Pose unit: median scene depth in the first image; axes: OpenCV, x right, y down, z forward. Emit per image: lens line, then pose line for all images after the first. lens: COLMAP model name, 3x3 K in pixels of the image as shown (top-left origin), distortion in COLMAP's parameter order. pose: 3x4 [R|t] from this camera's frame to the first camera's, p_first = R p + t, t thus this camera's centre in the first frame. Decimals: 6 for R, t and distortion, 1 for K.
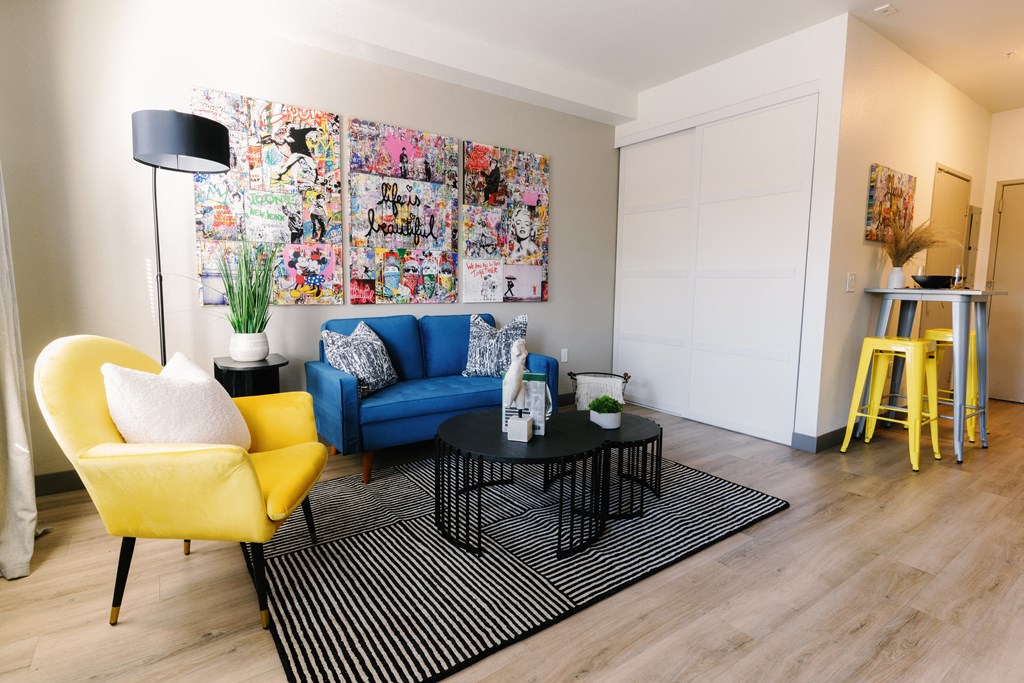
lens RADIAL K [[491.8, 0, 496.4], [0, 491.8, 325.3], [0, 0, 1]] dist [0.004357, 0.001129]
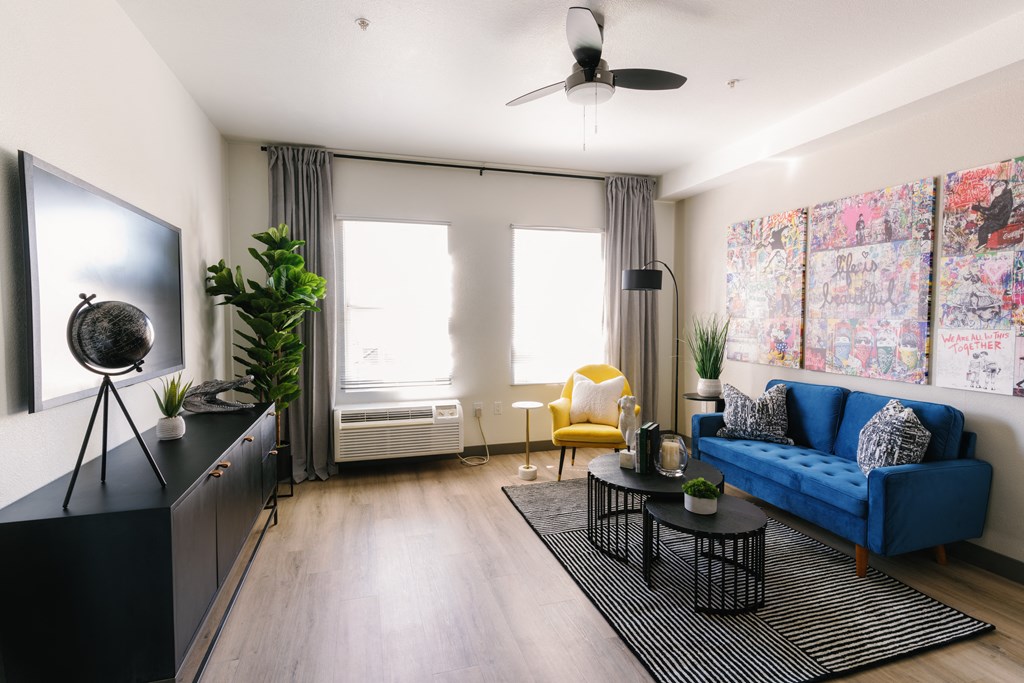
lens RADIAL K [[491.8, 0, 532.5], [0, 491.8, 335.5], [0, 0, 1]] dist [0.004357, 0.001129]
pose [[-0.249624, 0.028563, -0.967921, 0.893039], [-0.091646, 0.994381, 0.052979, -0.116079], [0.963996, 0.101931, -0.245604, 0.632899]]
